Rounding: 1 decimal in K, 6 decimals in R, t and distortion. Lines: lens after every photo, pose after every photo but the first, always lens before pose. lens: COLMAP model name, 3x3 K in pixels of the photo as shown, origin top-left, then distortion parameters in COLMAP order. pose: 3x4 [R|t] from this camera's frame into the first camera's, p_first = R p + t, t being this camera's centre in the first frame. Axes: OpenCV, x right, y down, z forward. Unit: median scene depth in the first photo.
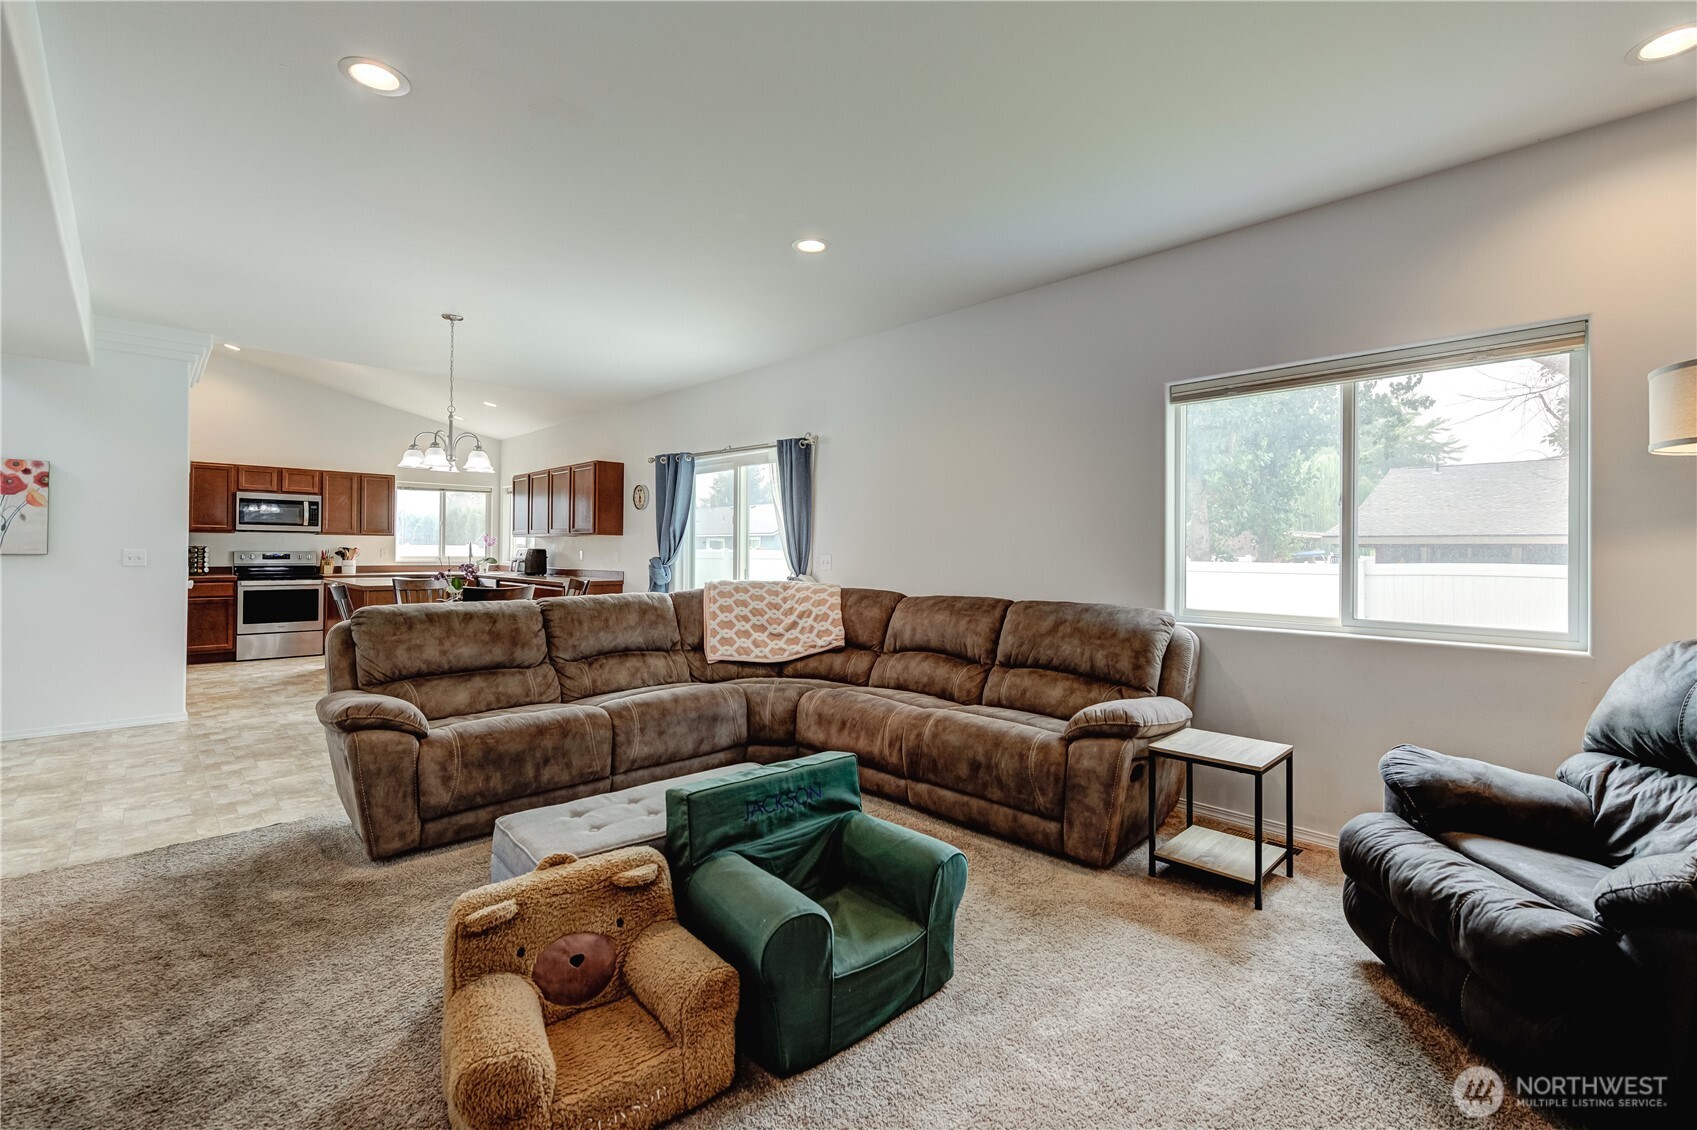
lens RADIAL K [[727.9, 0, 847.5], [0, 727.9, 549.9], [0, 0, 1]] dist [0.013588, -0.007092]
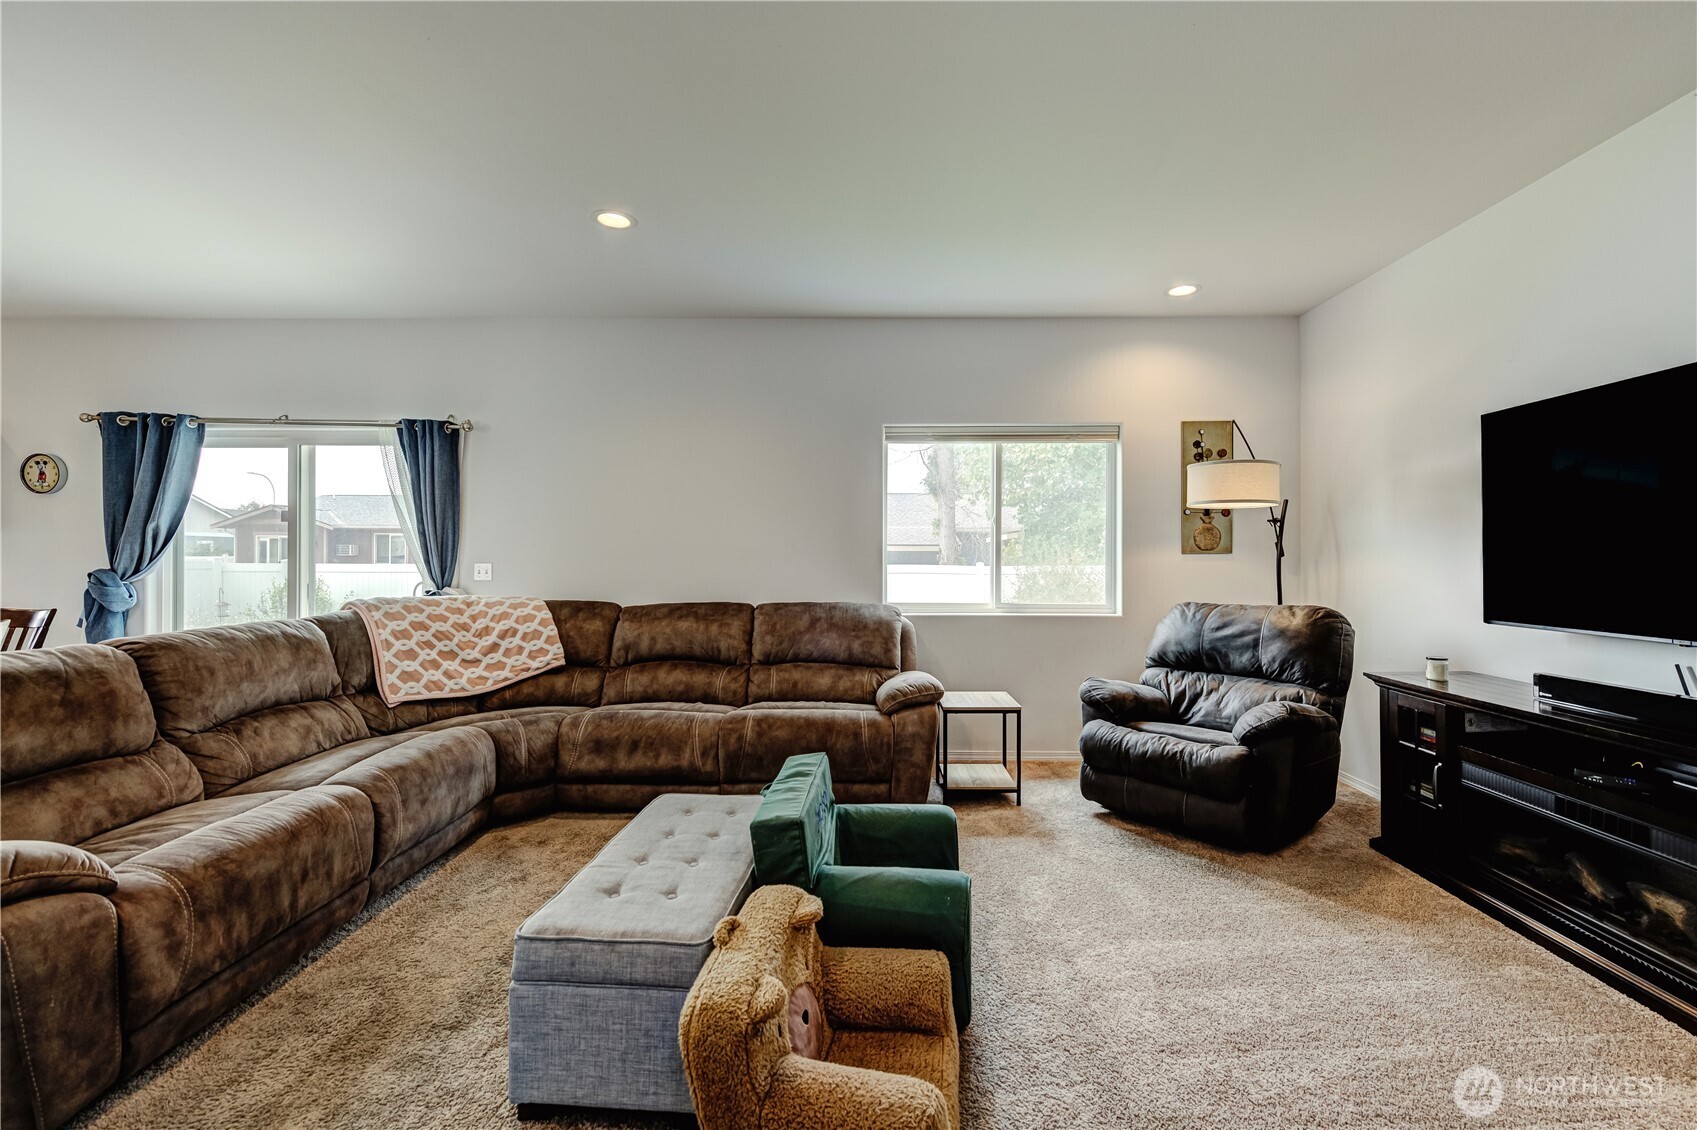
lens RADIAL K [[706.6, 0, 860.5], [0, 706.6, 562.2], [0, 0, 1]] dist [0.001089, -0.000700]
pose [[0.709783, -0.009633, 0.704355, -0.406192], [0.002252, 0.999932, 0.011406, -0.003567], [-0.704417, -0.006509, 0.709756, 0.148018]]
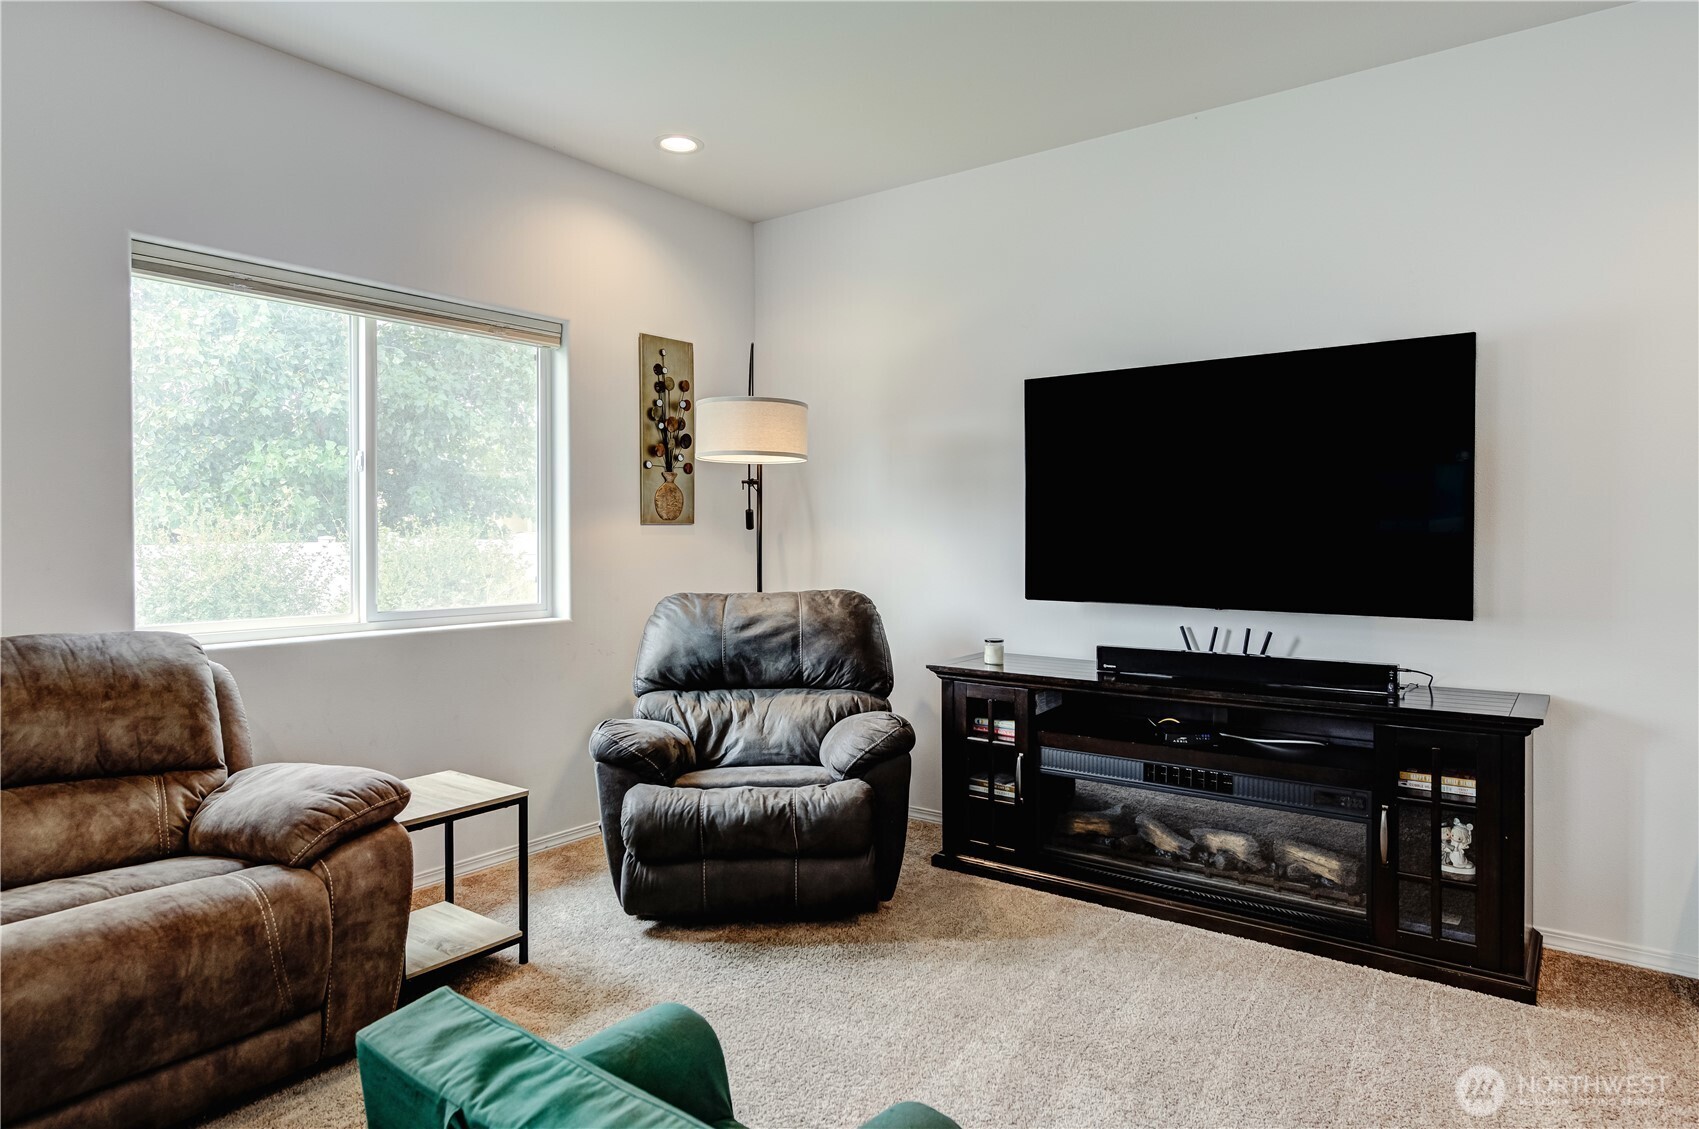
lens RADIAL K [[1003.8, 0, 848.2], [0, 1003.8, 549.6], [0, 0, 1]] dist [0.001724, 0.000653]
pose [[-0.154568, -0.023299, 0.987707, -0.383930], [-0.003525, 0.999729, 0.023031, -0.001708], [-0.987976, 0.000079, -0.154609, 0.517215]]
